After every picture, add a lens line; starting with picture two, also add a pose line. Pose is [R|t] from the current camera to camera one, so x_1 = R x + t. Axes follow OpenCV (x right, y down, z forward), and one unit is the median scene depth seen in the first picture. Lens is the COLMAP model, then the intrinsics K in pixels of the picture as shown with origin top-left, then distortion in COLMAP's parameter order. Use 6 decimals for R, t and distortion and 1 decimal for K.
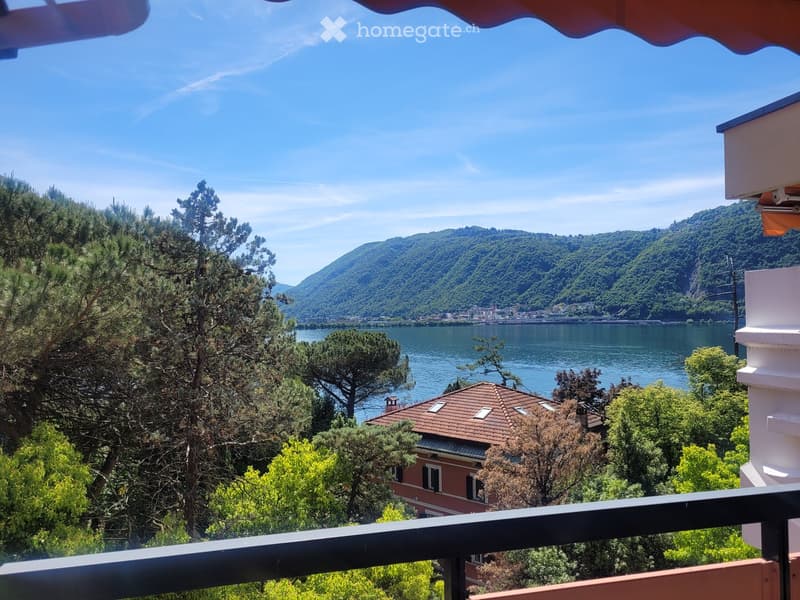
lens RADIAL K [[605.0, 0, 400.0], [0, 605.0, 300.0], [0, 0, 1]] dist [0.050478, -0.040434]
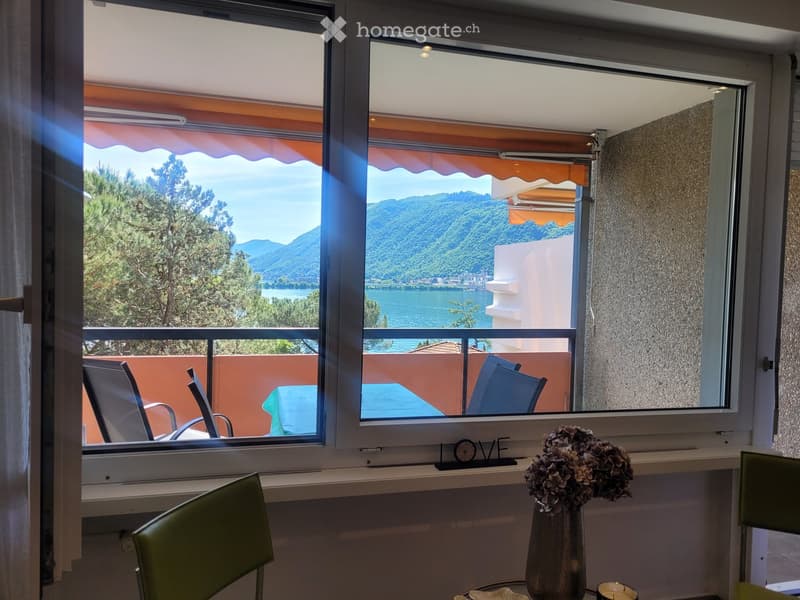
lens RADIAL K [[605.0, 0, 400.0], [0, 605.0, 300.0], [0, 0, 1]] dist [0.050478, -0.040434]
pose [[0.999178, 0.037343, 0.015768, 0.112960], [-0.038236, 0.997421, 0.060748, 0.002658], [-0.013459, -0.061301, 0.998029, -0.221997]]
